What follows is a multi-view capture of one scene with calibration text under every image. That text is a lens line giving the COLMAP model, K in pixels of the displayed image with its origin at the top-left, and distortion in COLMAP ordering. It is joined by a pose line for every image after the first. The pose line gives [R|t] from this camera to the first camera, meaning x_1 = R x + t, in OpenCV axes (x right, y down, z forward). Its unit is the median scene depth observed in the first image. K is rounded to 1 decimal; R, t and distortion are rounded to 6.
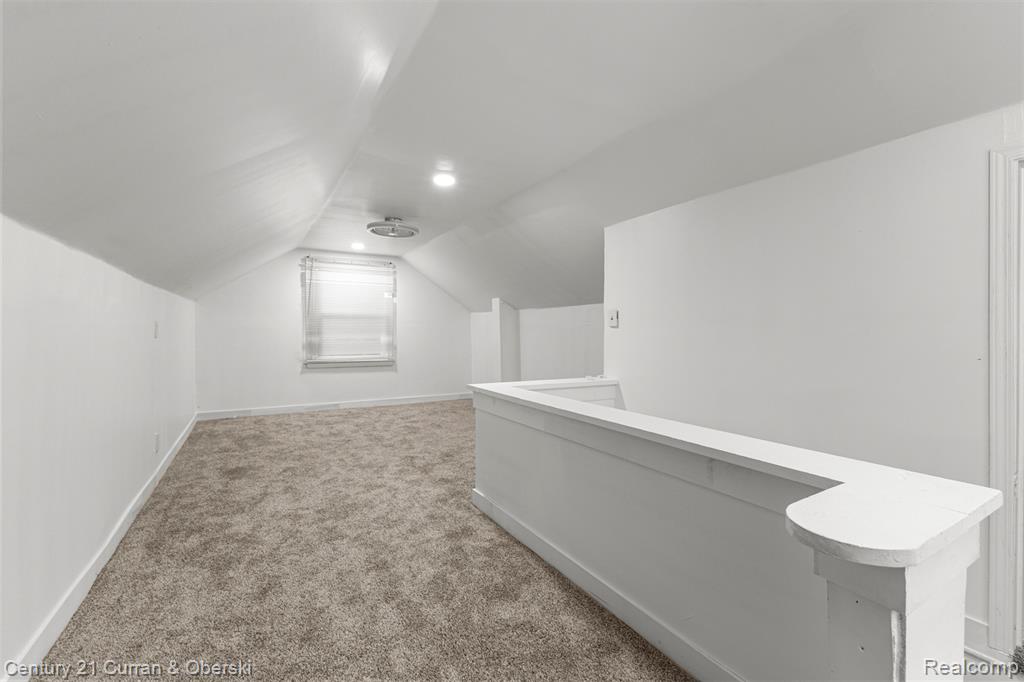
lens RADIAL K [[449.5, 0, 506.9], [0, 449.5, 331.8], [0, 0, 1]] dist [0.009588, -0.000295]
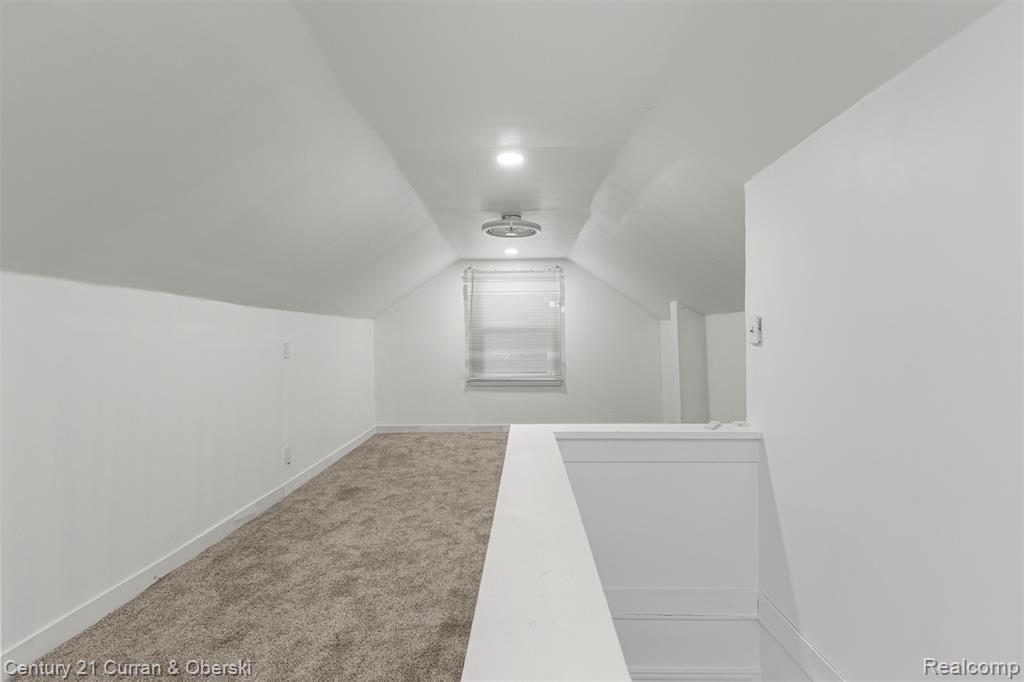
lens RADIAL K [[502.7, 0, 515.3], [0, 502.7, 337.3], [0, 0, 1]] dist [0.012650, -0.001117]
pose [[0.859869, -0.015509, -0.510279, 0.280332], [0.012235, 0.999877, -0.009772, -0.015705], [0.510368, 0.002160, 0.859954, 0.225251]]
